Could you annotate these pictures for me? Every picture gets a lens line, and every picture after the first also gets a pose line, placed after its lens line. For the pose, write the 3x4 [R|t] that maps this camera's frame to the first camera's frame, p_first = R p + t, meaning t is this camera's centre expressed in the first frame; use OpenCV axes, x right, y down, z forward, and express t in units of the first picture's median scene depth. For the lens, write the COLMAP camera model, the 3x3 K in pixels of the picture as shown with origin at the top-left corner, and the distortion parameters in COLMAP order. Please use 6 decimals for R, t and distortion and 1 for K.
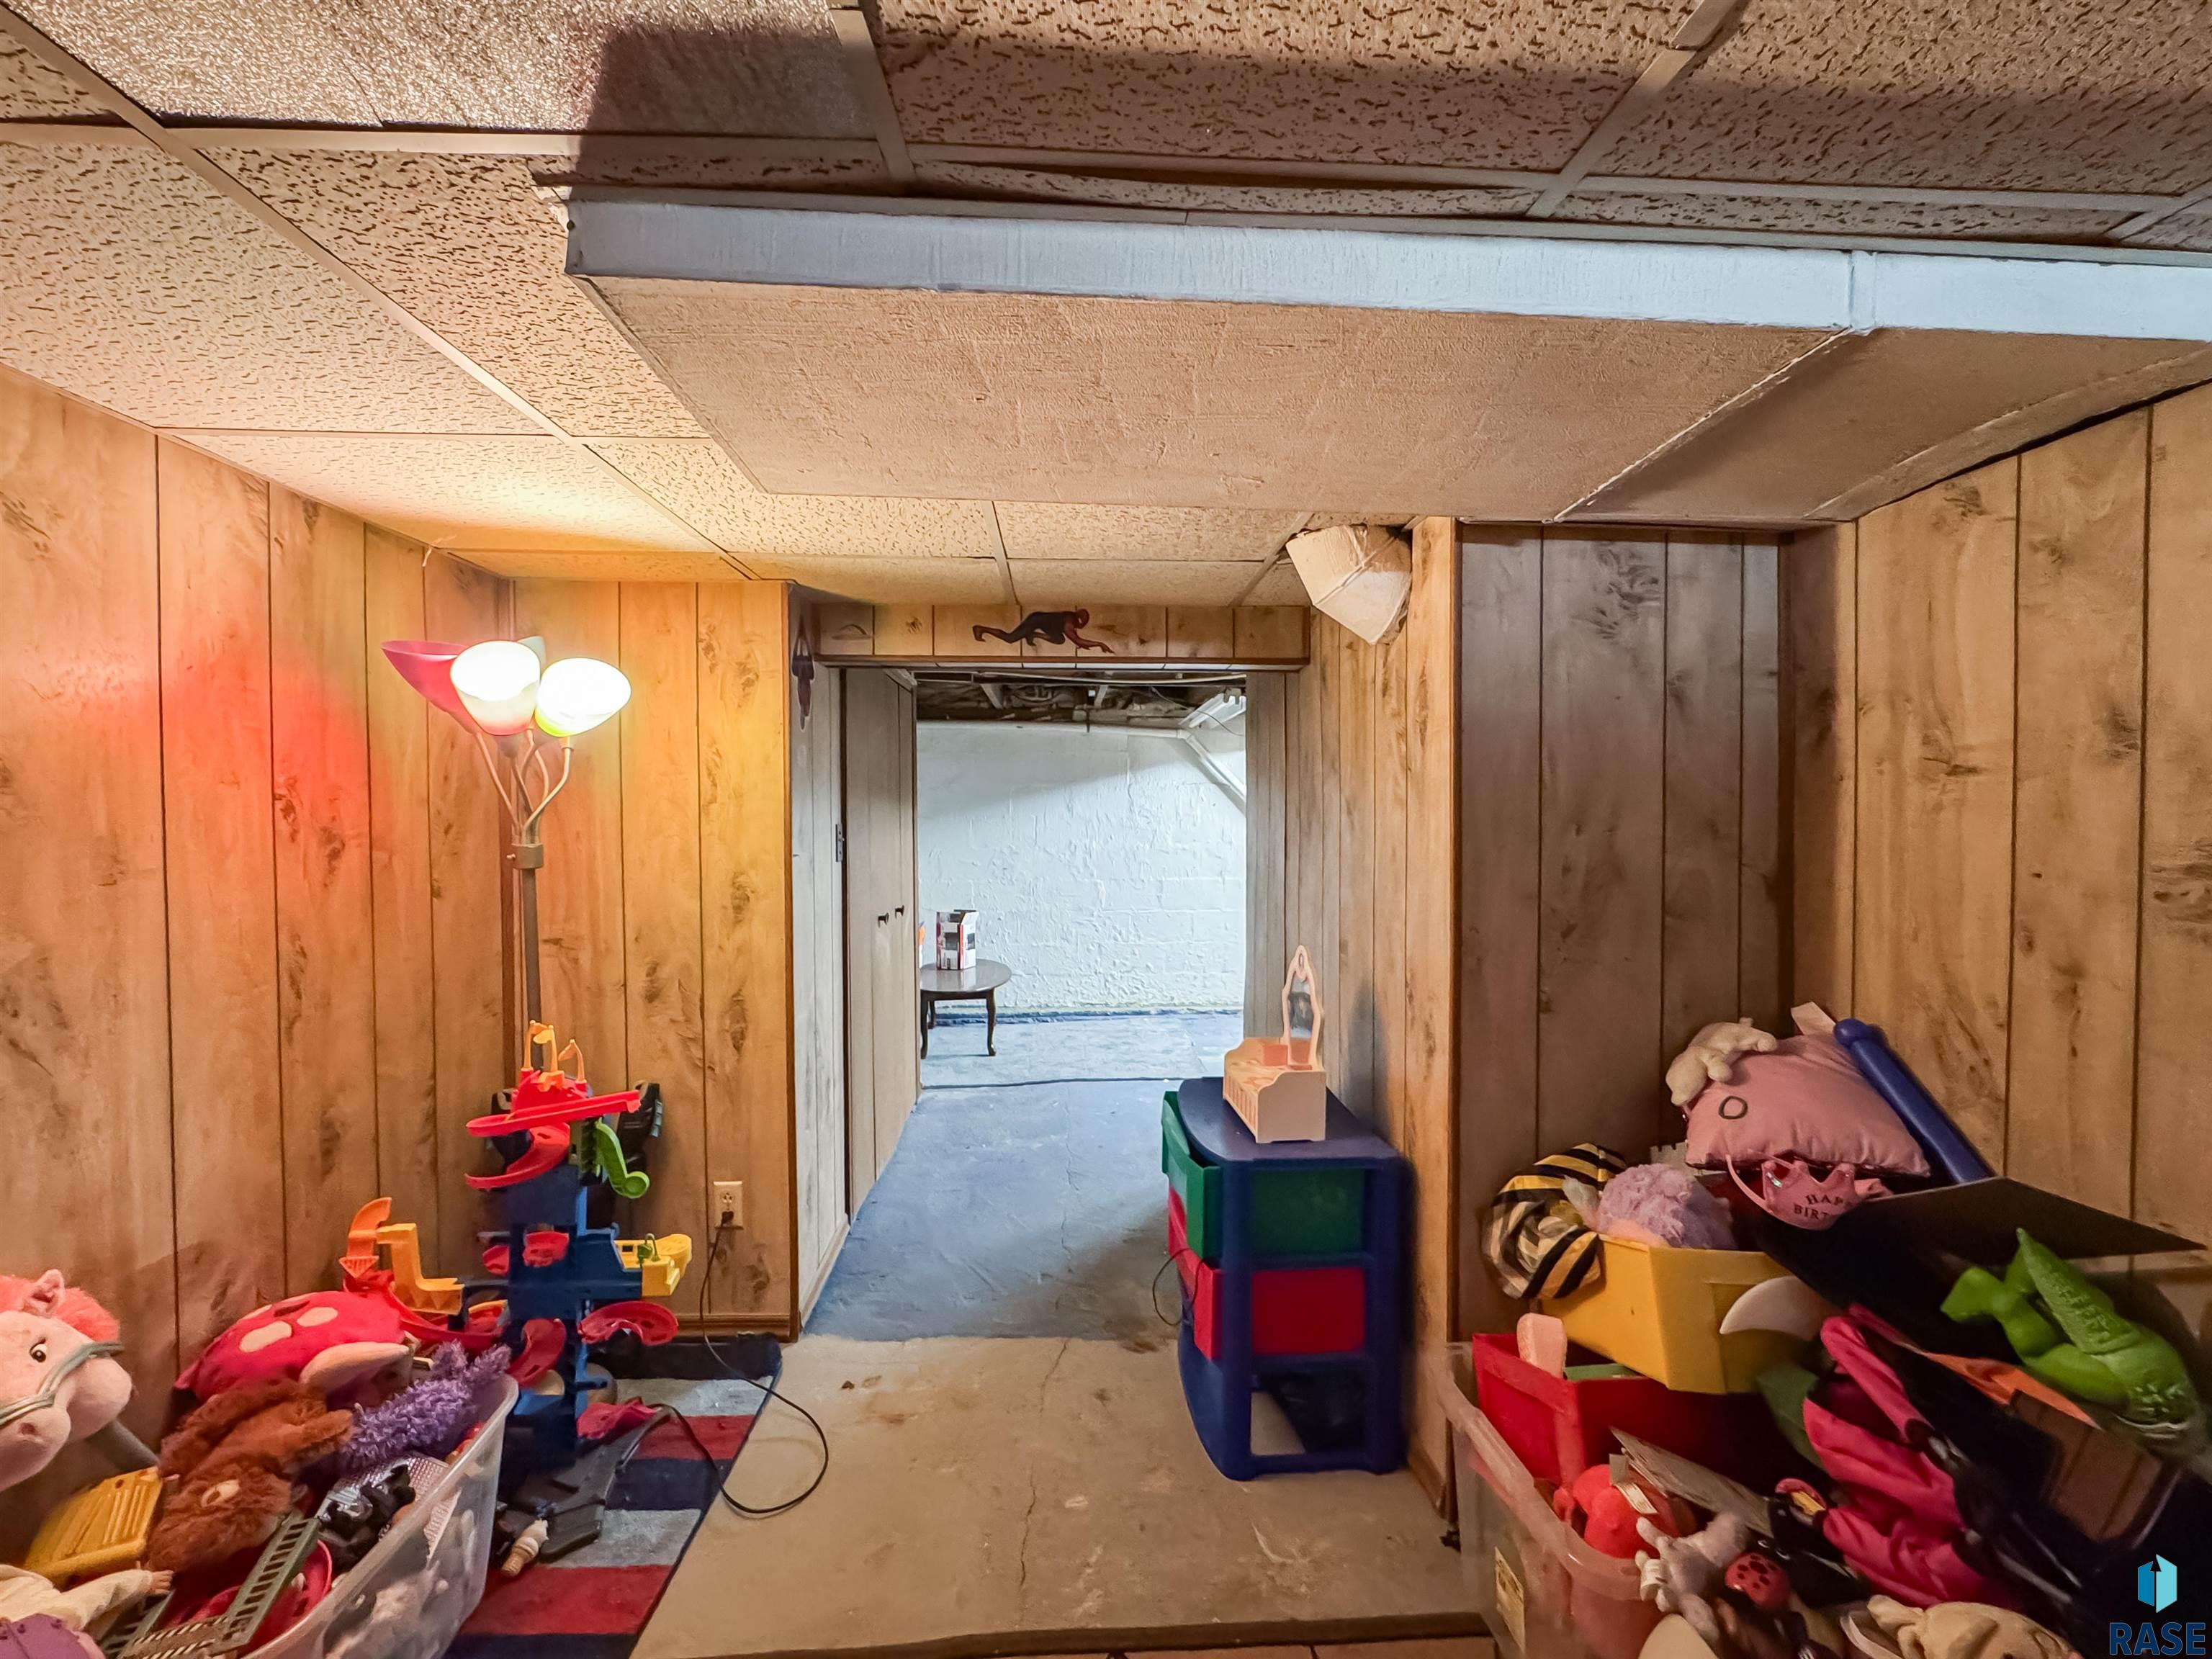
lens RADIAL K [[883.5, 0, 1110.8], [0, 883.5, 833.3], [0, 0, 1]] dist [-0.002885, 0.000479]
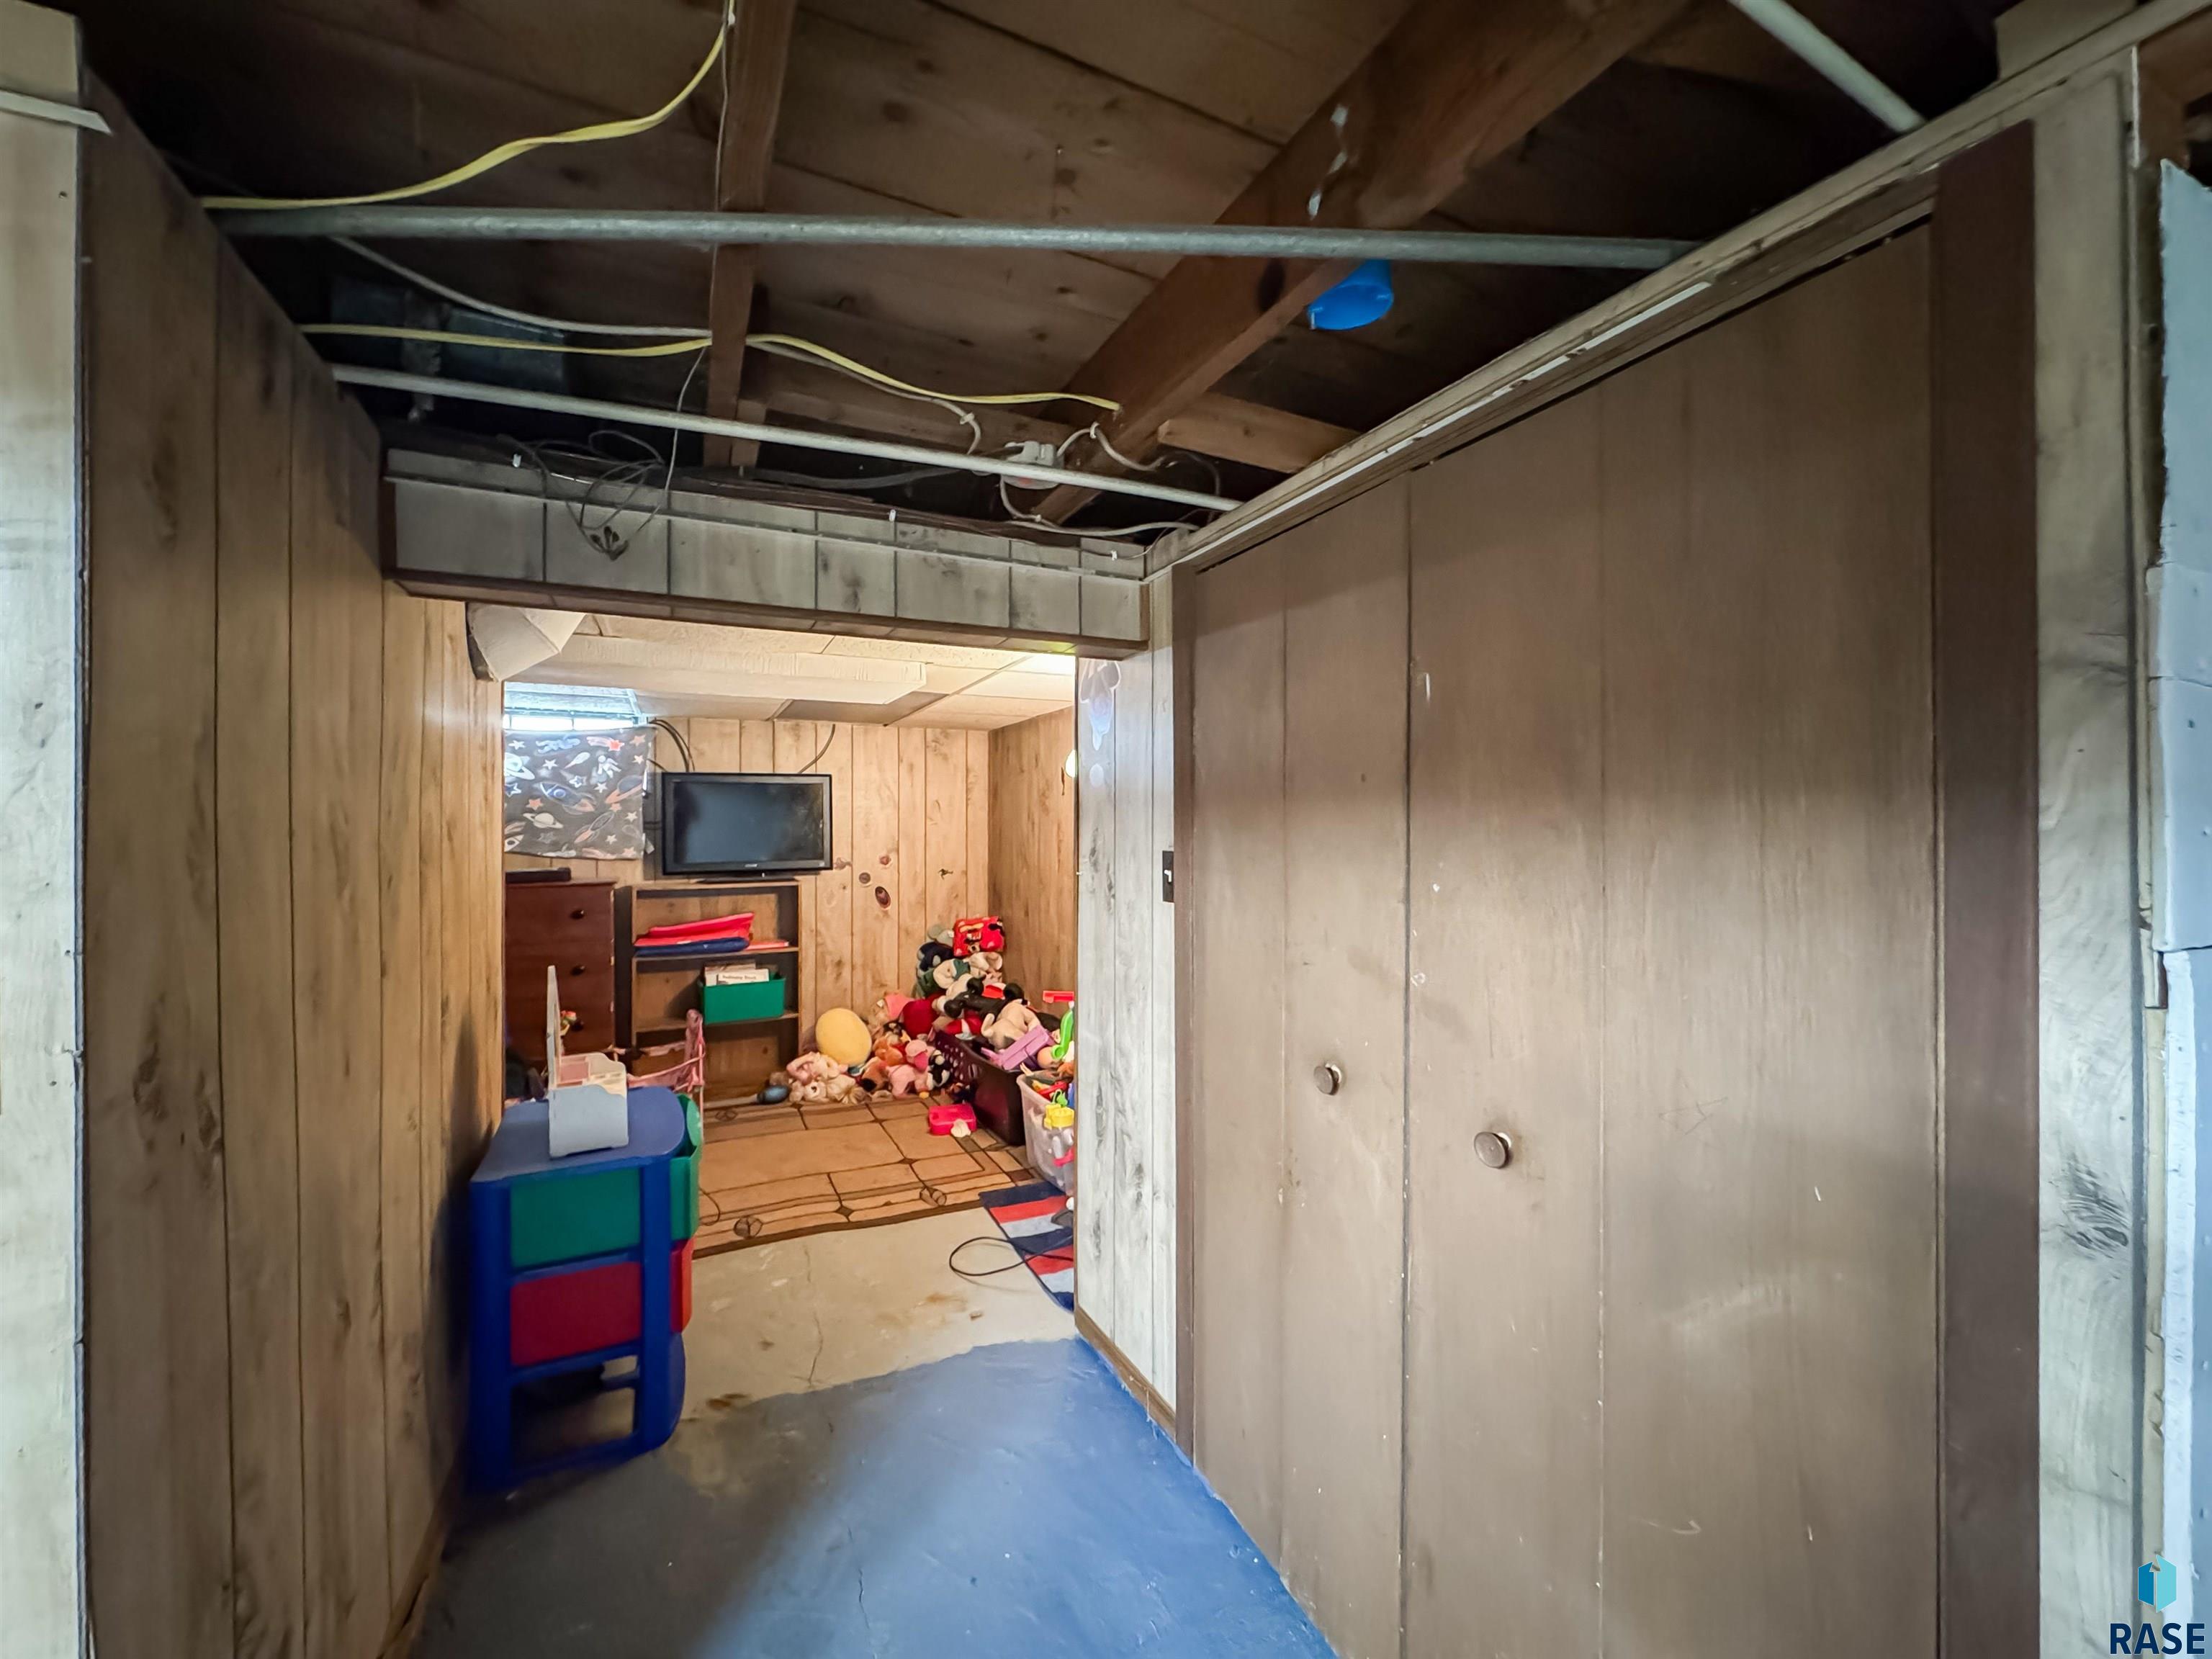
lens RADIAL K [[888.3, 0, 1106.0], [0, 888.3, 829.5], [0, 0, 1]] dist [-0.004551, -0.000192]
pose [[-0.920031, 0.004679, -0.391817, 0.048728], [-0.005881, 0.999651, 0.025748, -0.093183], [0.391801, 0.025993, -0.919683, 3.419571]]
